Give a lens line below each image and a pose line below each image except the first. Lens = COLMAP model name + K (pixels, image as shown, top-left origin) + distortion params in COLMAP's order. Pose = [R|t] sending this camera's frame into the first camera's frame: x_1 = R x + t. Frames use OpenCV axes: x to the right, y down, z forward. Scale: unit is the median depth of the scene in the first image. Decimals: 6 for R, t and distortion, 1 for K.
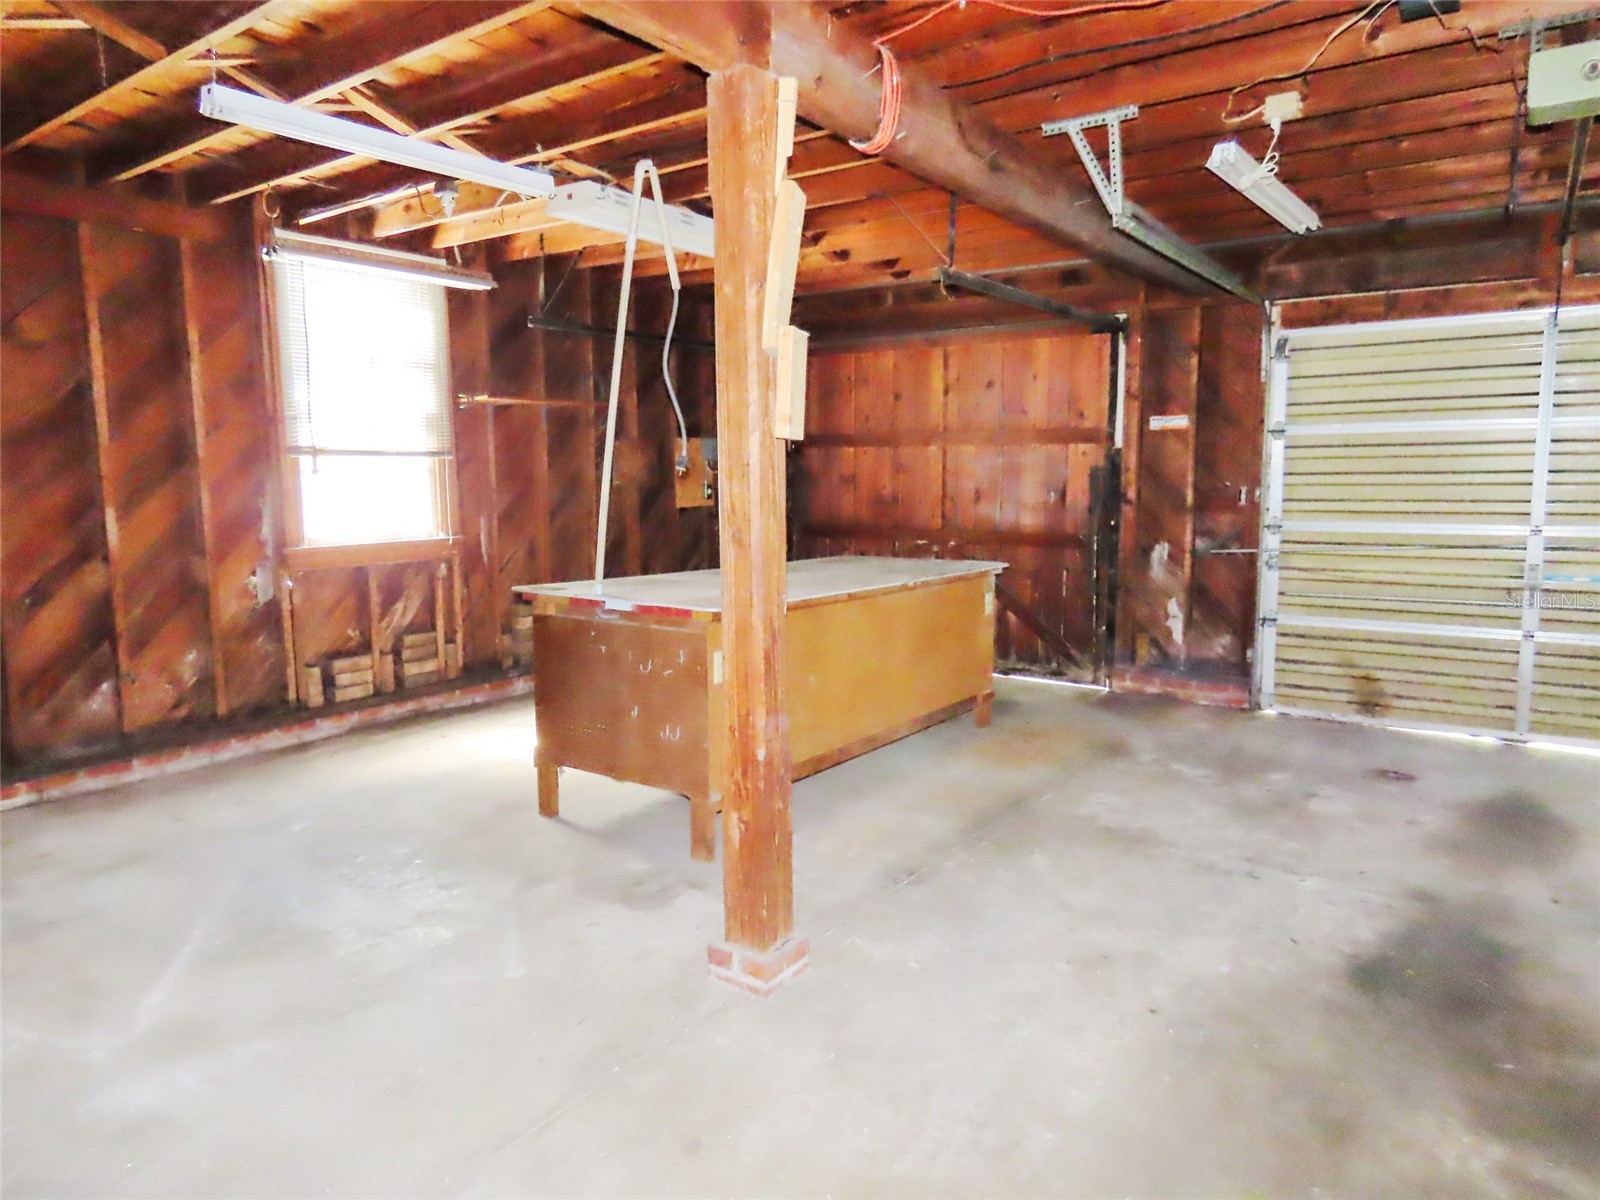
lens RADIAL K [[1019.6, 0, 800.0], [0, 1019.6, 600.0], [0, 0, 1]] dist [0.000268, -0.000239]
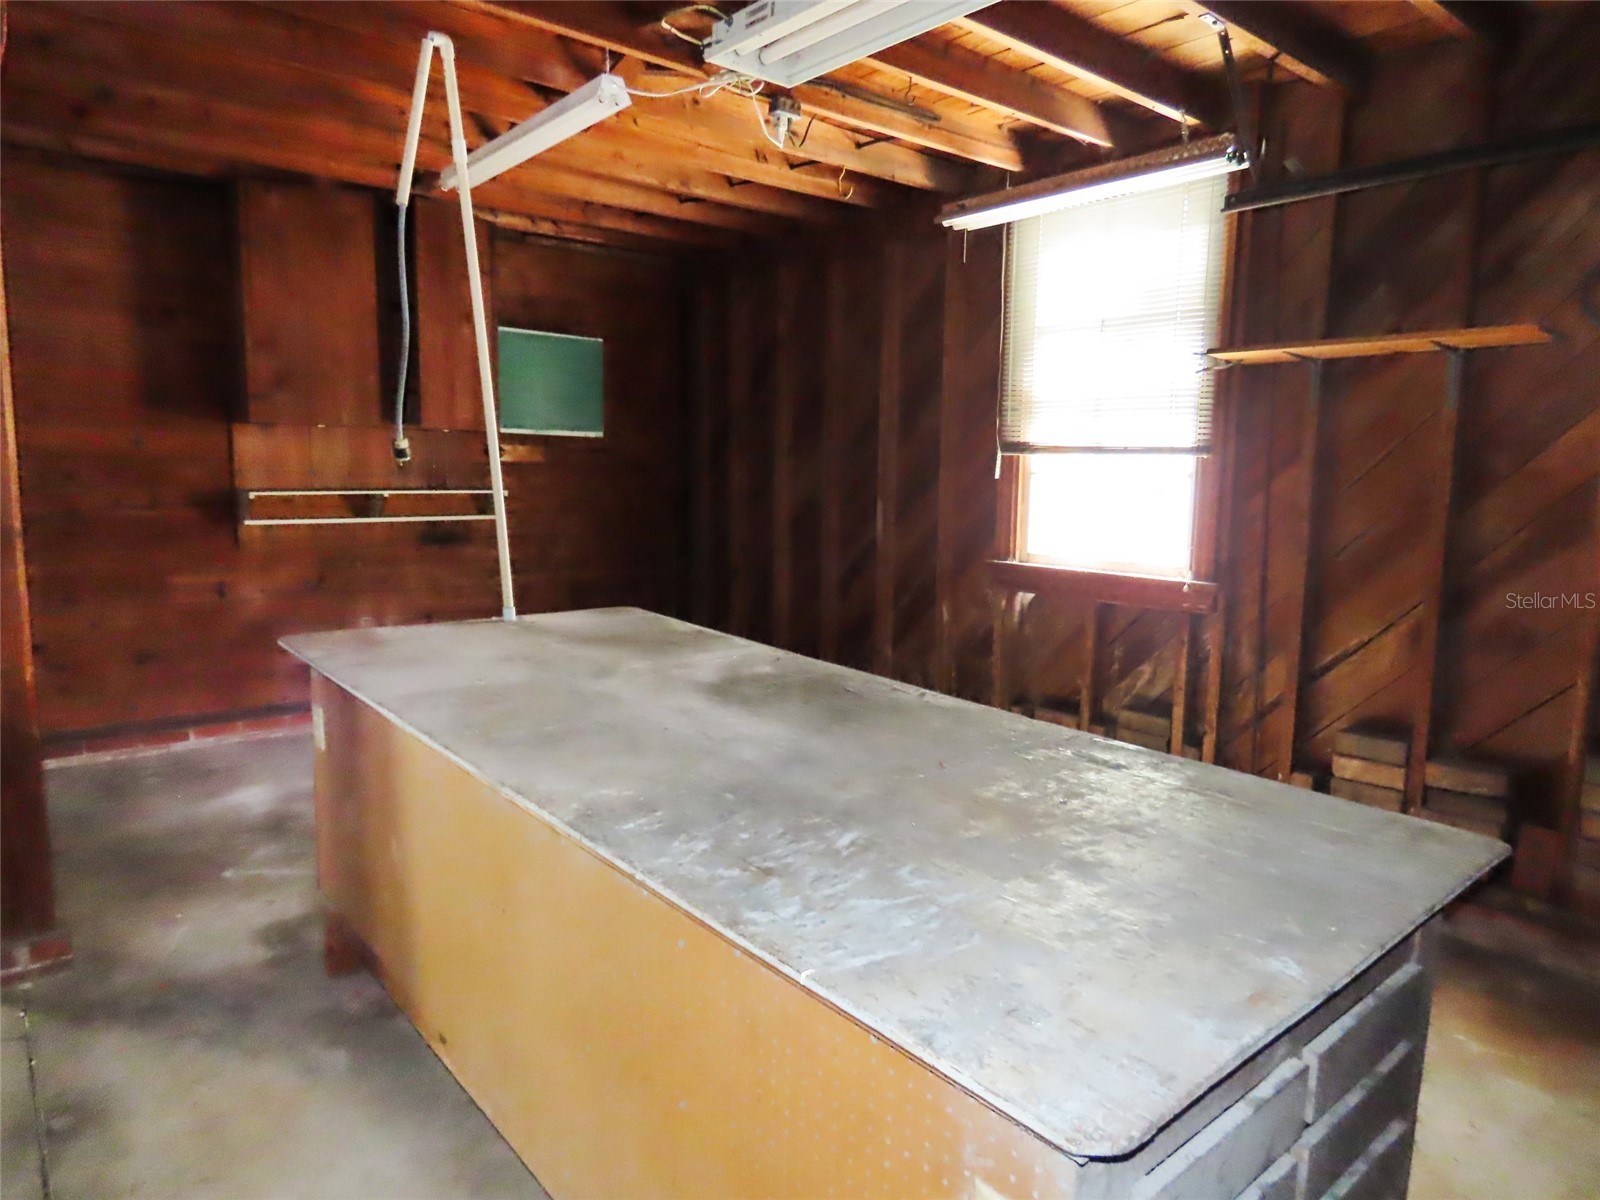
lens RADIAL K [[1019.6, 0, 800.0], [0, 1019.6, 600.0], [0, 0, 1]] dist [0.000268, -0.000239]
pose [[-0.245536, 0.140291, -0.959182, 0.326775], [-0.137827, 0.974368, 0.177794, -0.131075], [0.959539, 0.175856, -0.219907, 0.917897]]
